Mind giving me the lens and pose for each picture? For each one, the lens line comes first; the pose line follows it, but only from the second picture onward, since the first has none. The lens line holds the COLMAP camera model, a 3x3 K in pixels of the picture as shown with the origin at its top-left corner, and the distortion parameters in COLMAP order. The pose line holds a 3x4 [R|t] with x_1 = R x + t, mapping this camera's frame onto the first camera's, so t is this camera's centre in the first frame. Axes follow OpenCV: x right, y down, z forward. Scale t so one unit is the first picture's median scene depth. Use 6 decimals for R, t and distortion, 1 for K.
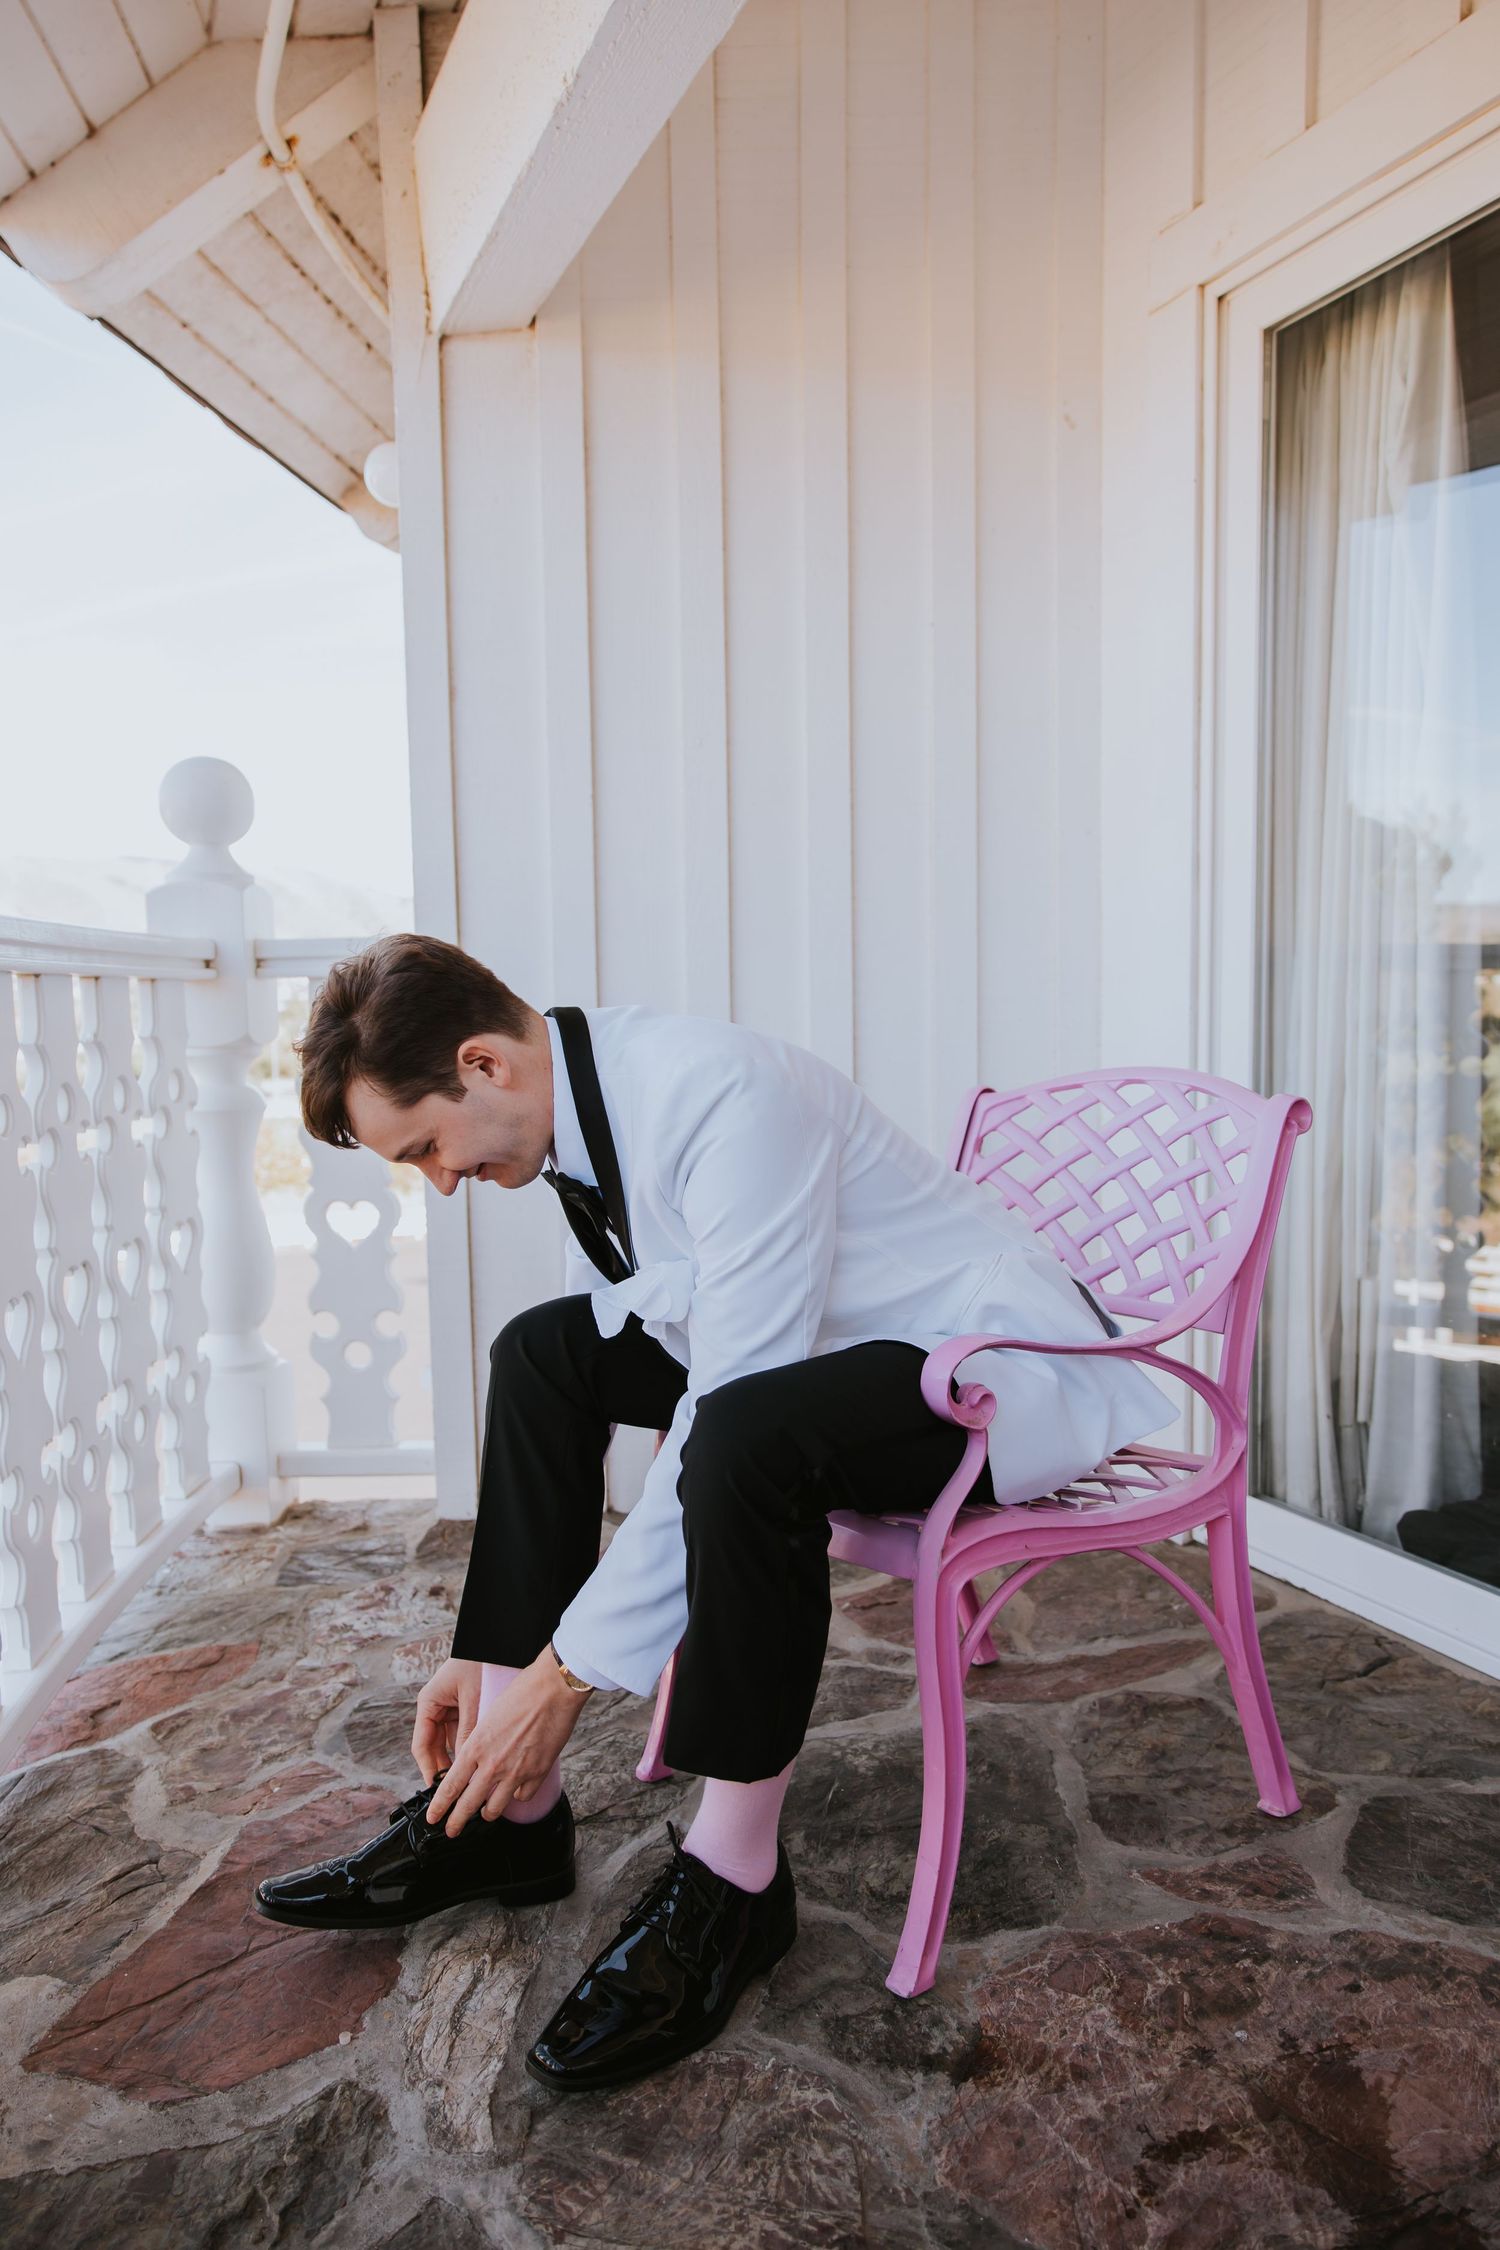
lens RADIAL K [[1504.0, 0, 751.9], [0, 1504.0, 1122.0], [0, 0, 1]] dist [0.010200, -0.002918]
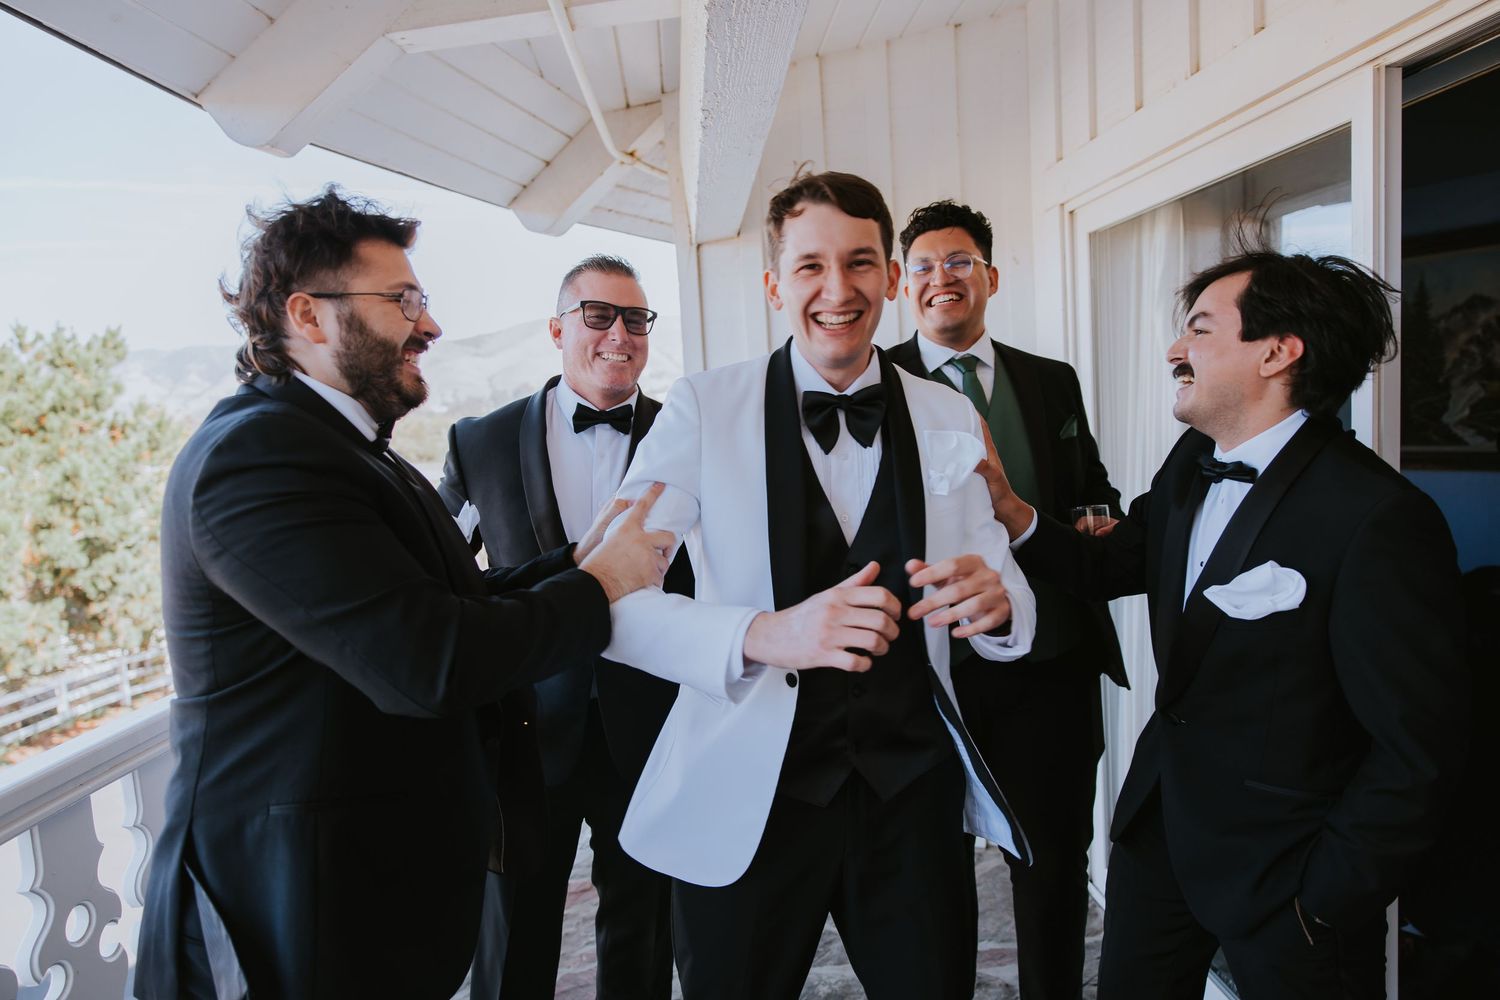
lens RADIAL K [[1002.7, 0, 748.3], [0, 1002.7, 497.8], [0, 0, 1]] dist [0.010200, -0.002918]
pose [[0.933596, -0.005790, -0.358281, 0.337692], [0.015132, 0.999614, 0.023278, -0.212182], [0.358009, -0.027154, 0.933323, -0.240242]]
